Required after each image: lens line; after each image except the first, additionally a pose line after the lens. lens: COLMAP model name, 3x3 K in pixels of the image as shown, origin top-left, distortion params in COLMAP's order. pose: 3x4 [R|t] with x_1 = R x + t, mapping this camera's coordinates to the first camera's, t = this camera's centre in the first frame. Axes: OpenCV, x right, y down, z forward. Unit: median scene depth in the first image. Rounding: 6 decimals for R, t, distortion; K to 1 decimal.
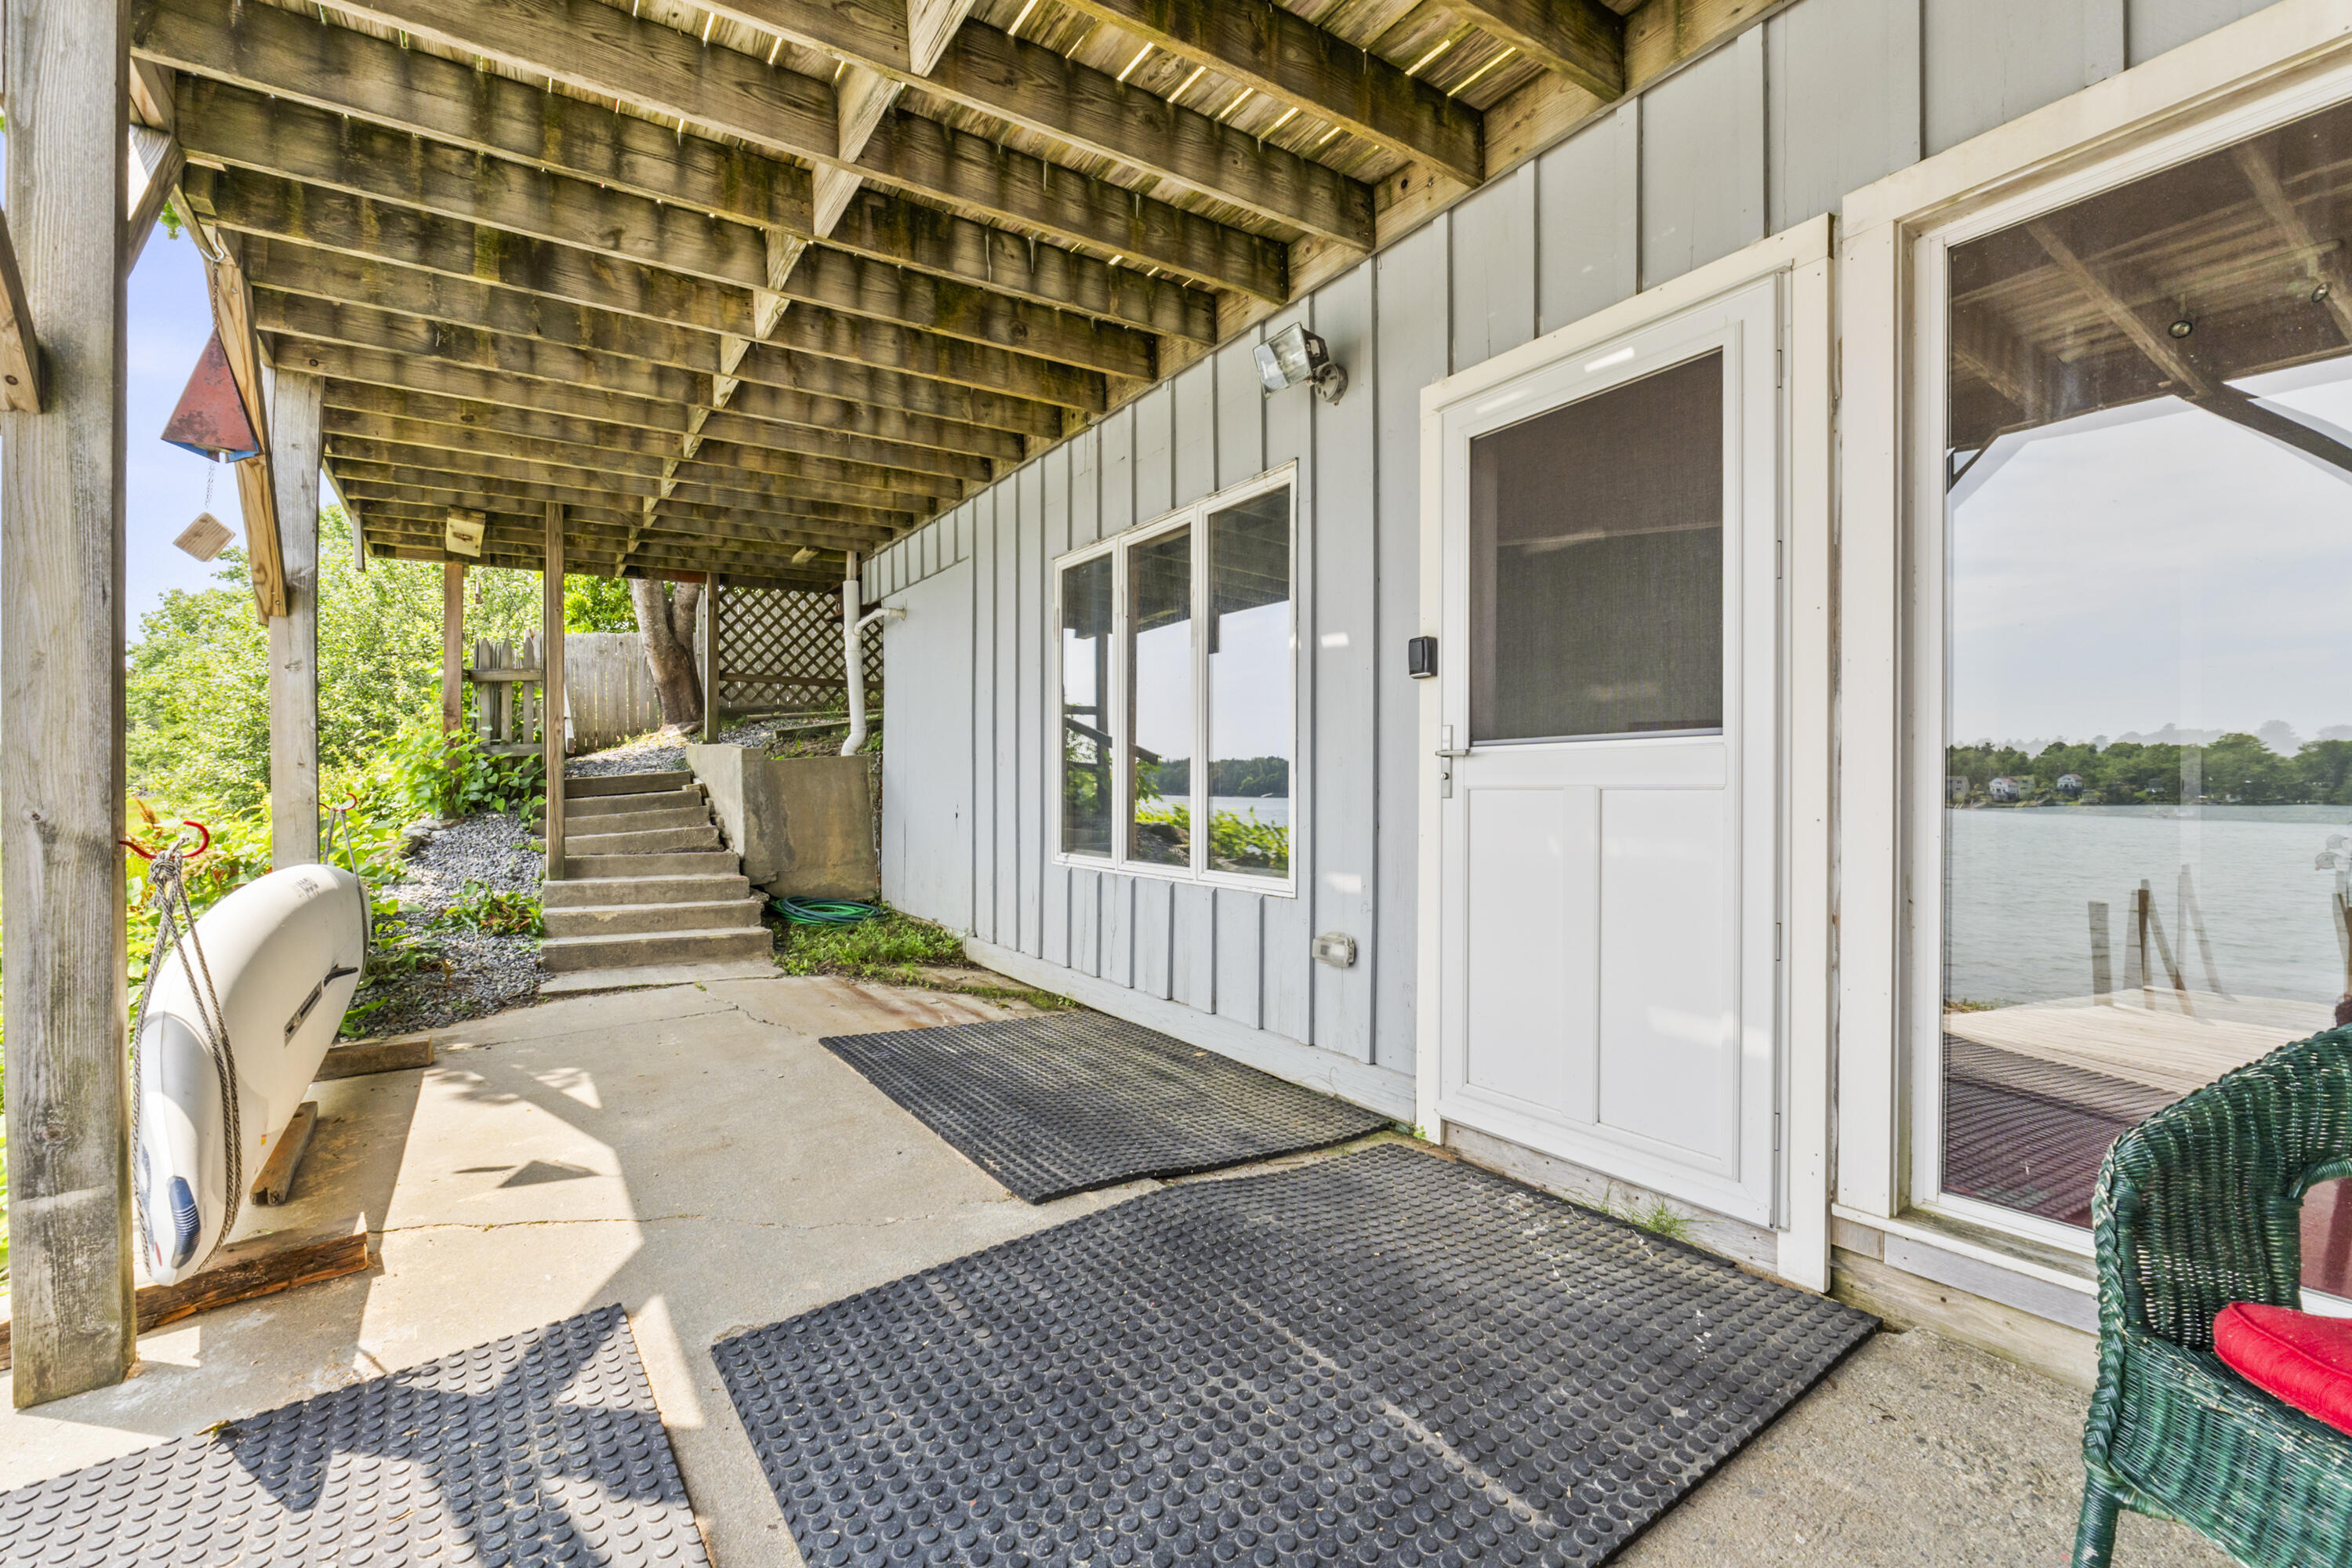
lens RADIAL K [[1032.9, 0, 1172.8], [0, 1032.9, 793.7], [0, 0, 1]] dist [-0.003412, -0.000196]
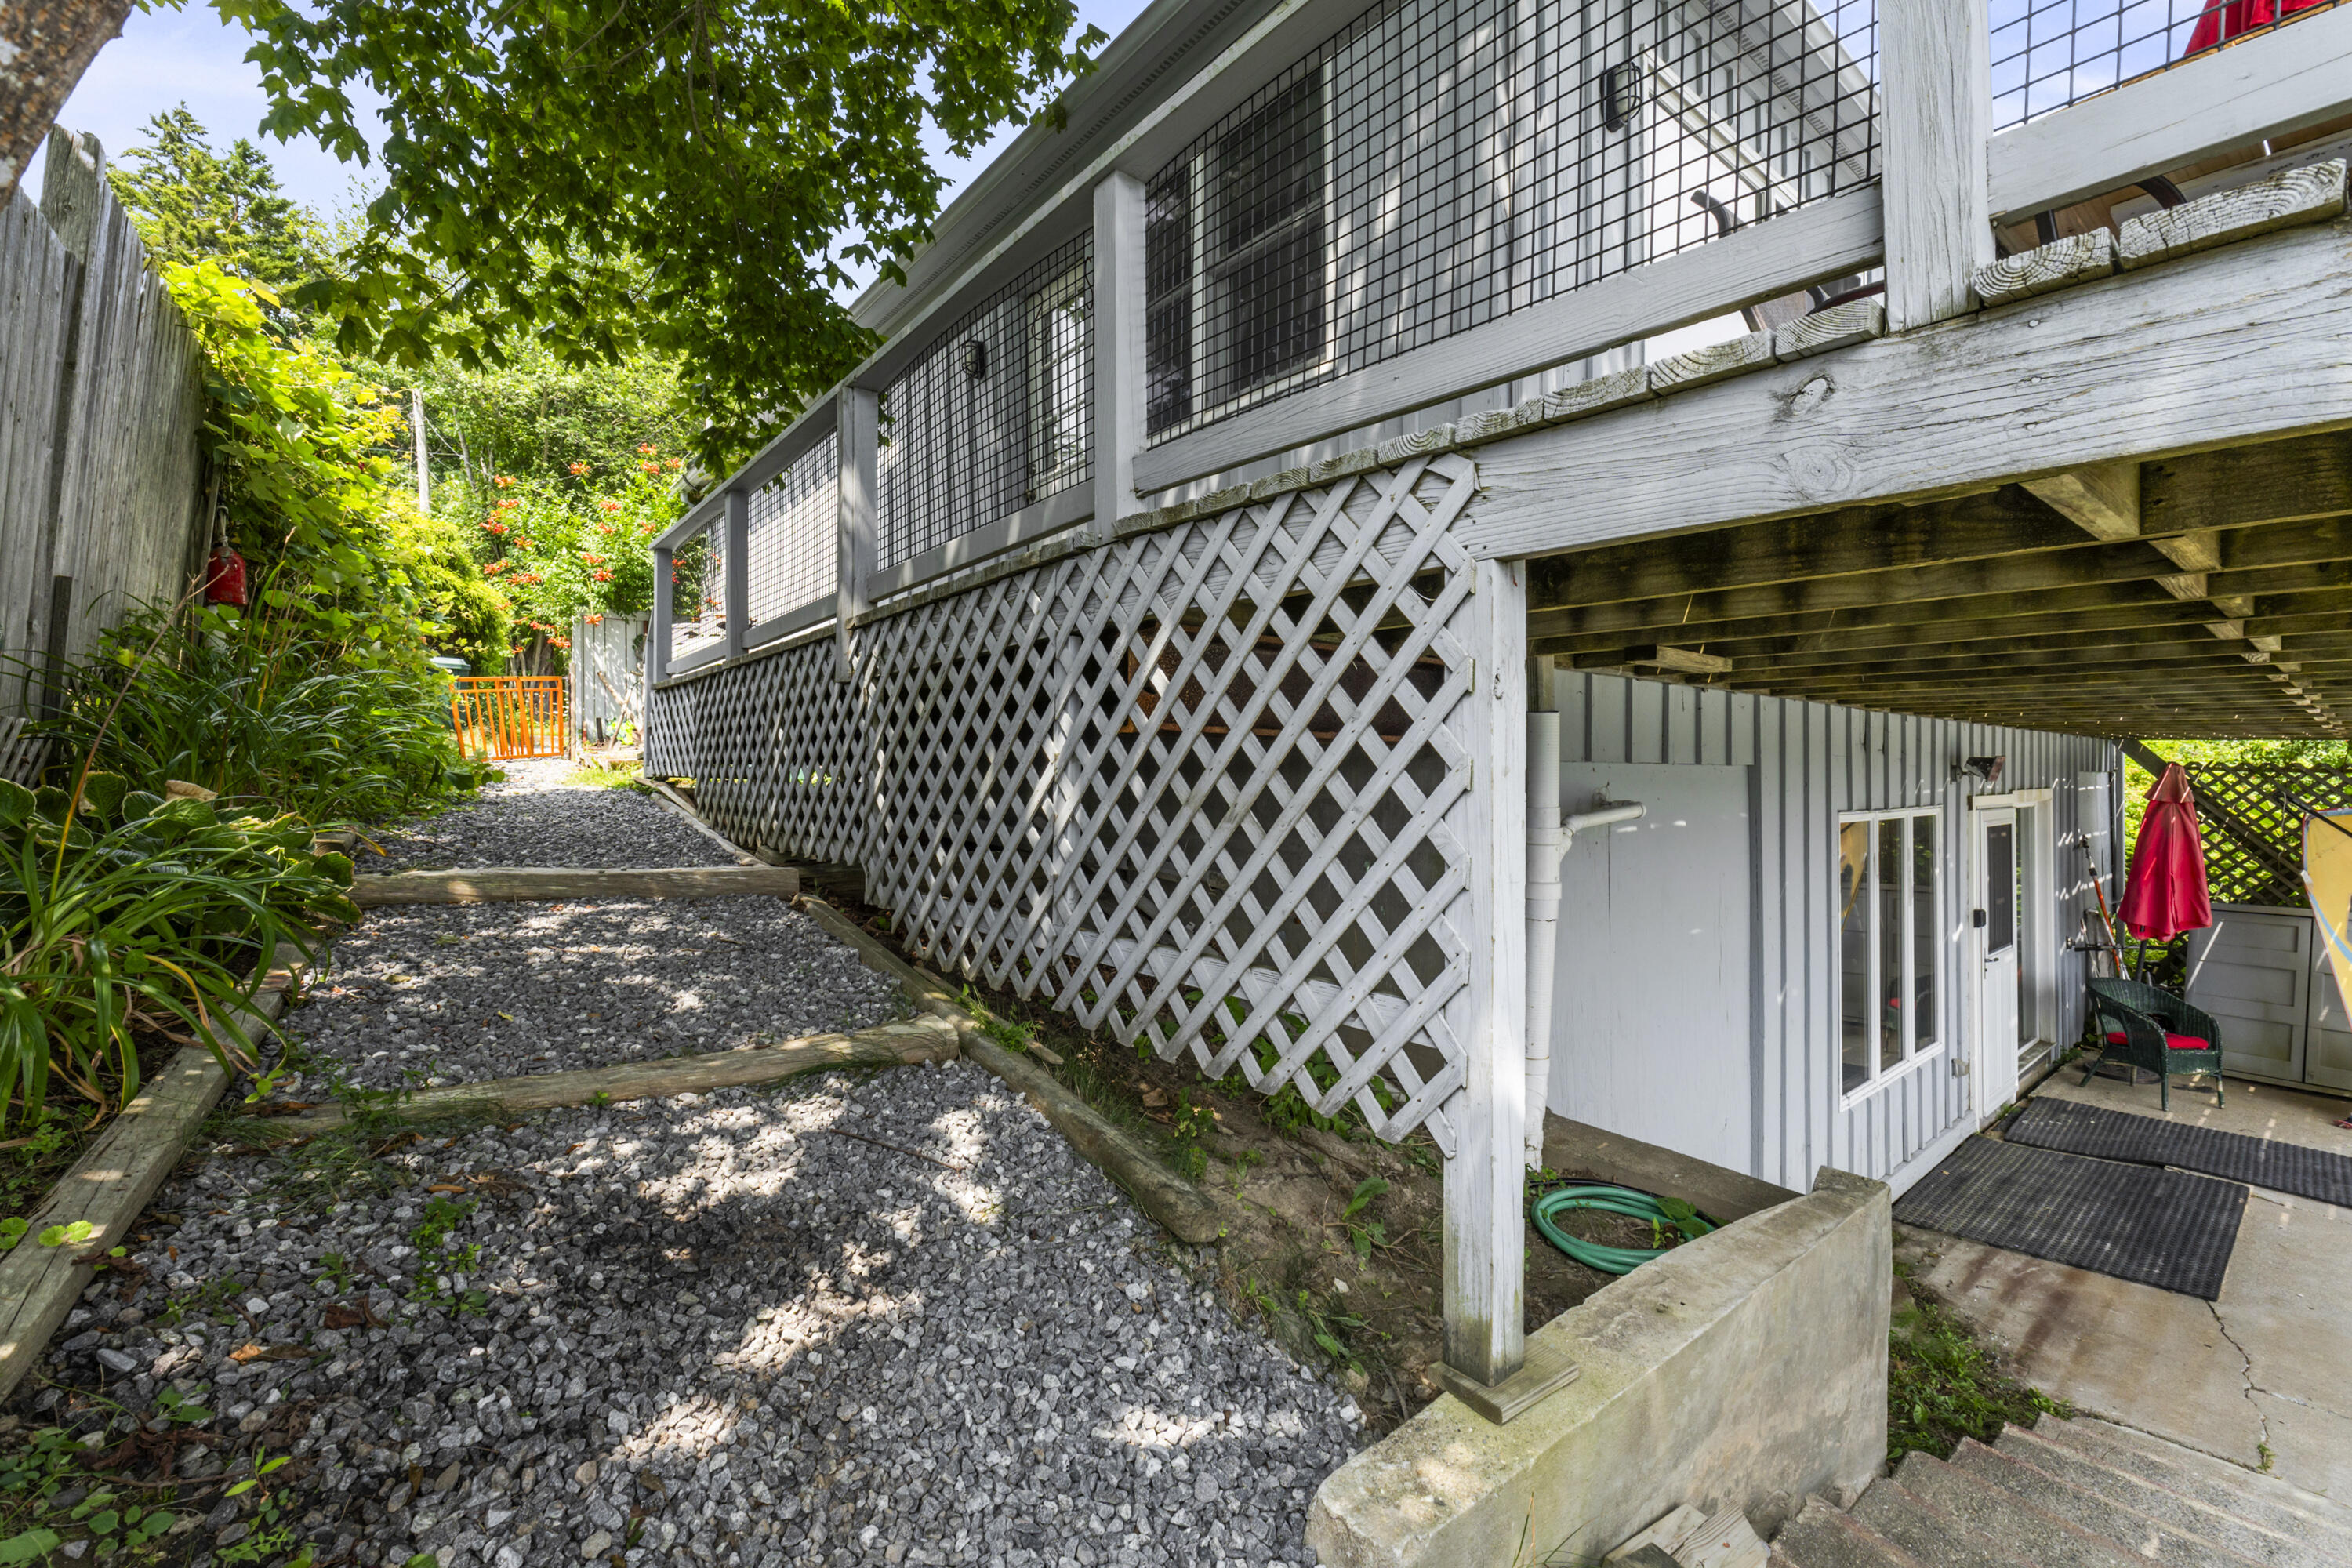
lens RADIAL K [[984.4, 0, 1168.4], [0, 984.4, 782.6], [0, 0, 1]] dist [-0.004980, -0.000453]
pose [[-0.090359, -0.002767, 0.995905, -1.717012], [0.005322, 0.999981, 0.003262, -0.444122], [-0.995895, 0.005595, -0.090342, 2.946312]]
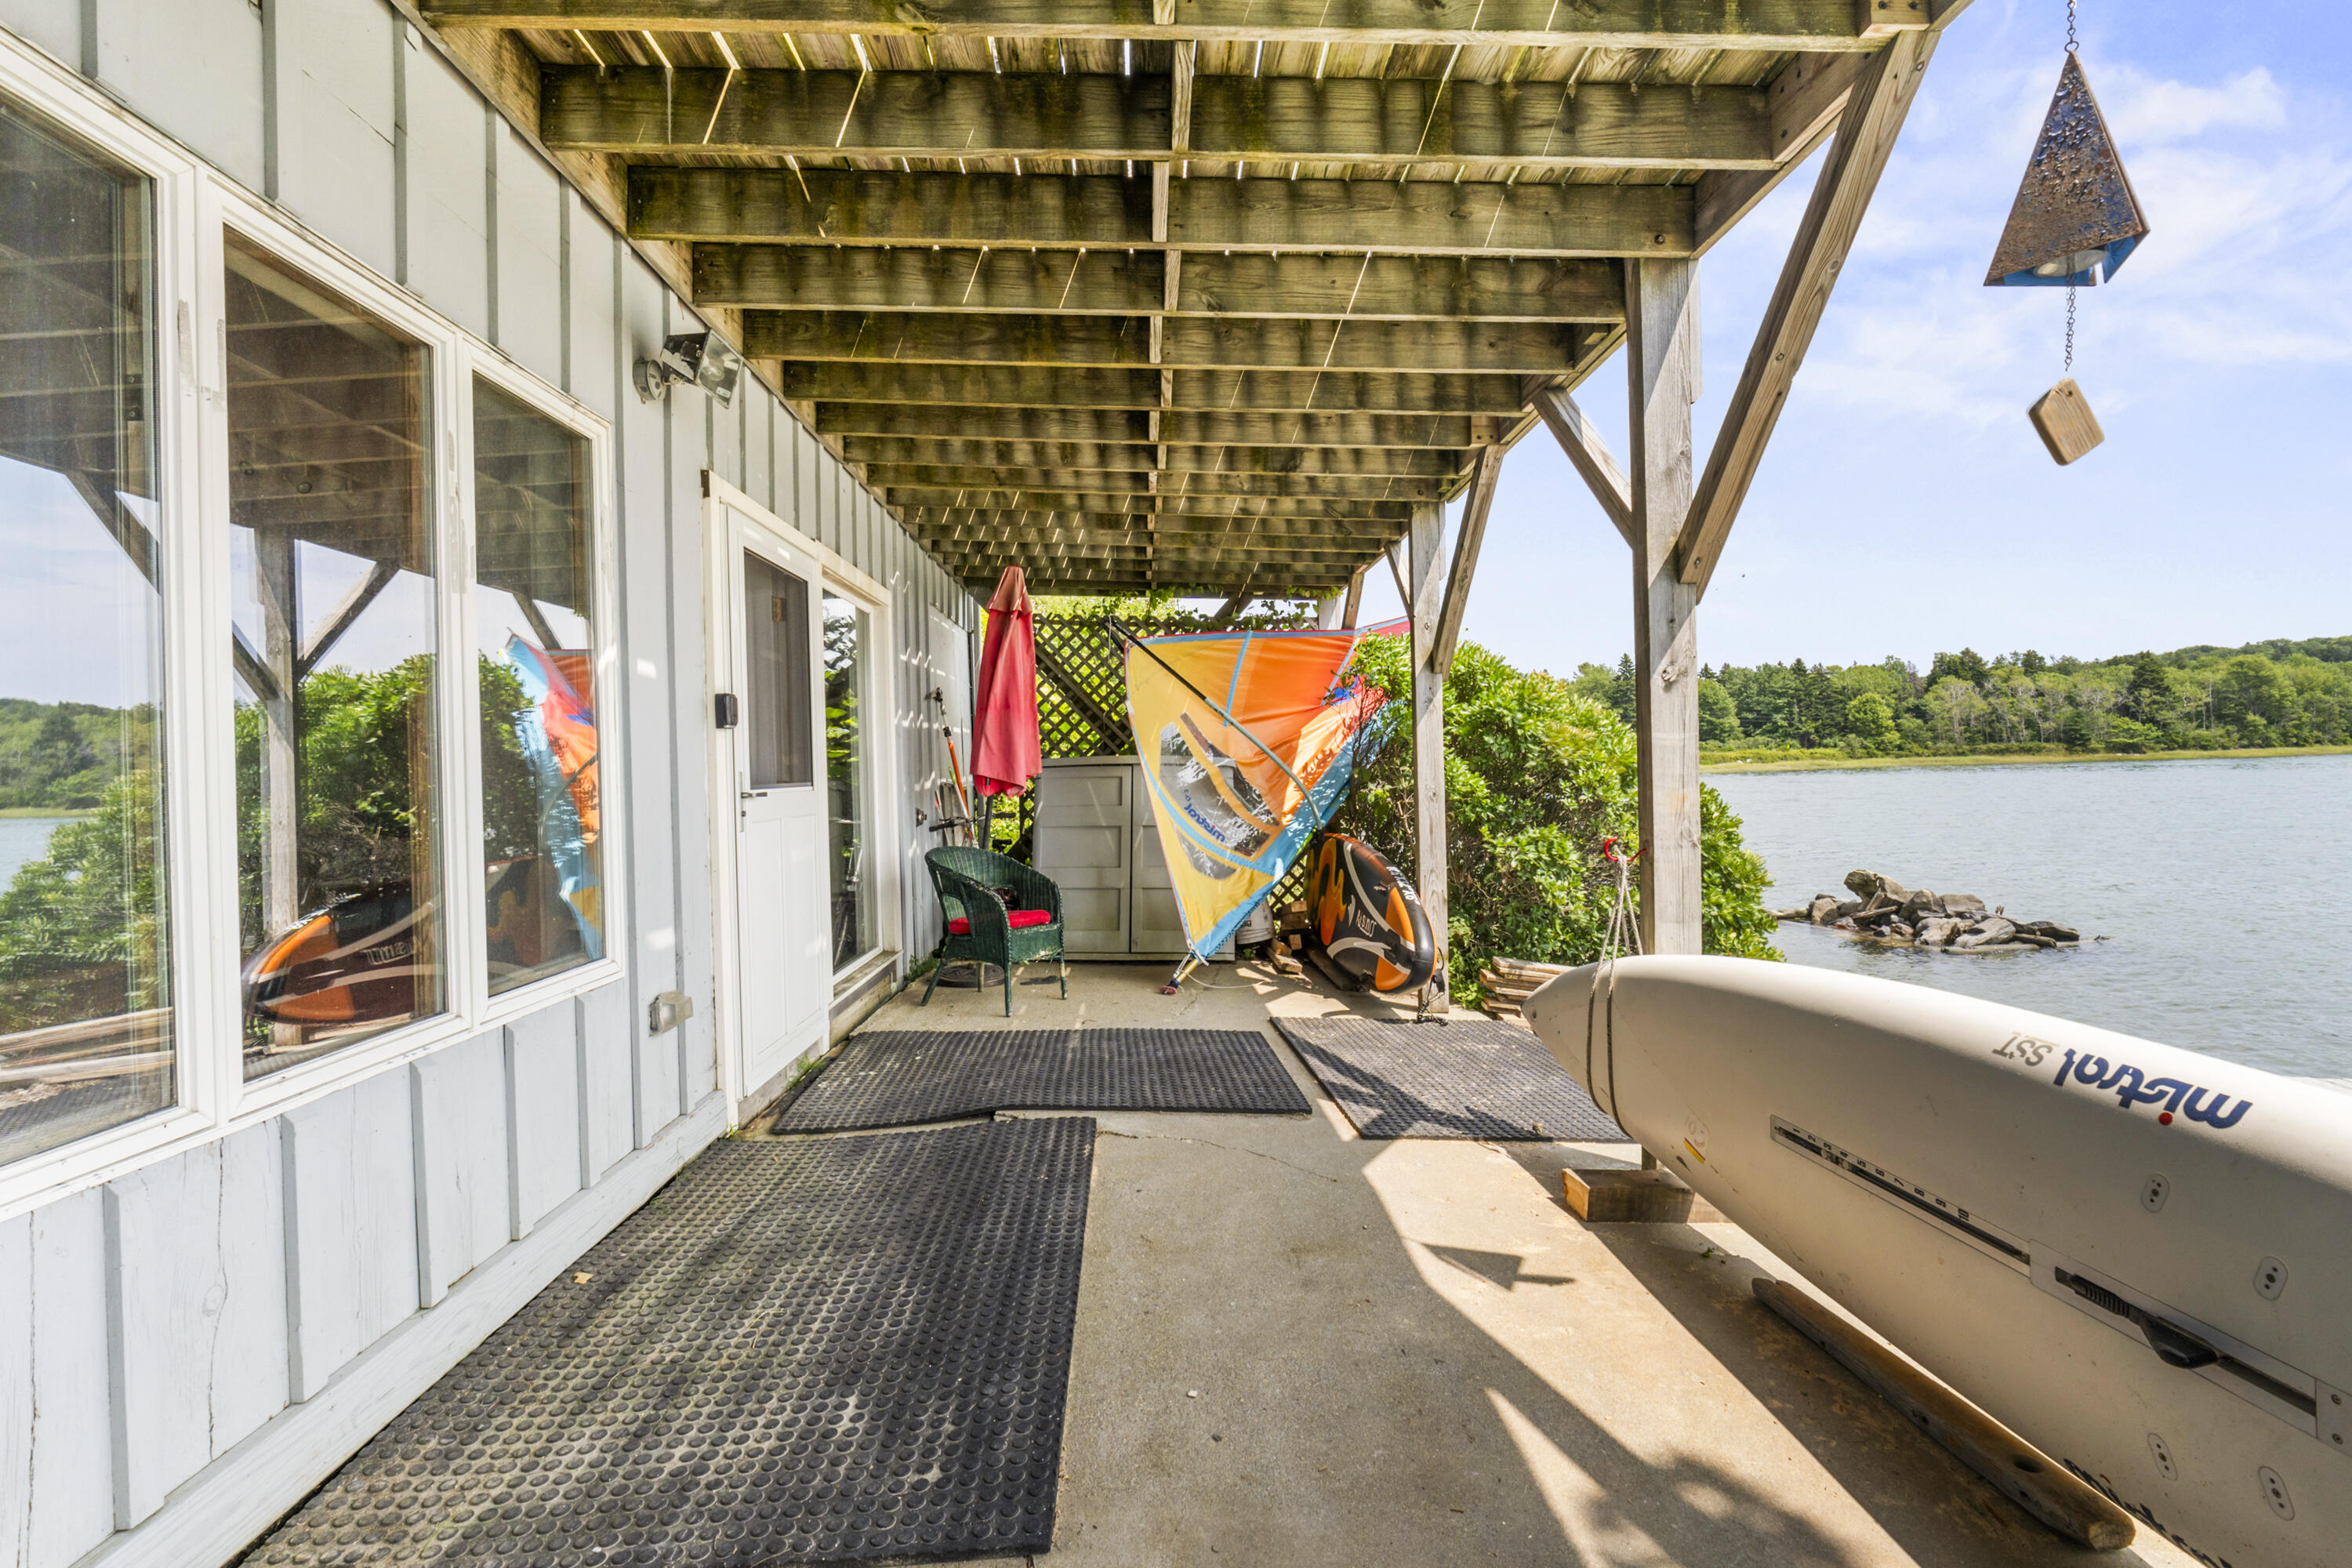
lens RADIAL K [[1020.1, 0, 1145.1], [0, 1020.1, 773.1], [0, 0, 1]] dist [-0.009570, -0.000141]
pose [[-0.835215, 0.015176, 0.549714, -0.764302], [0.021975, 0.999742, 0.005787, -0.060492], [-0.549484, 0.016914, -0.835333, 1.691237]]
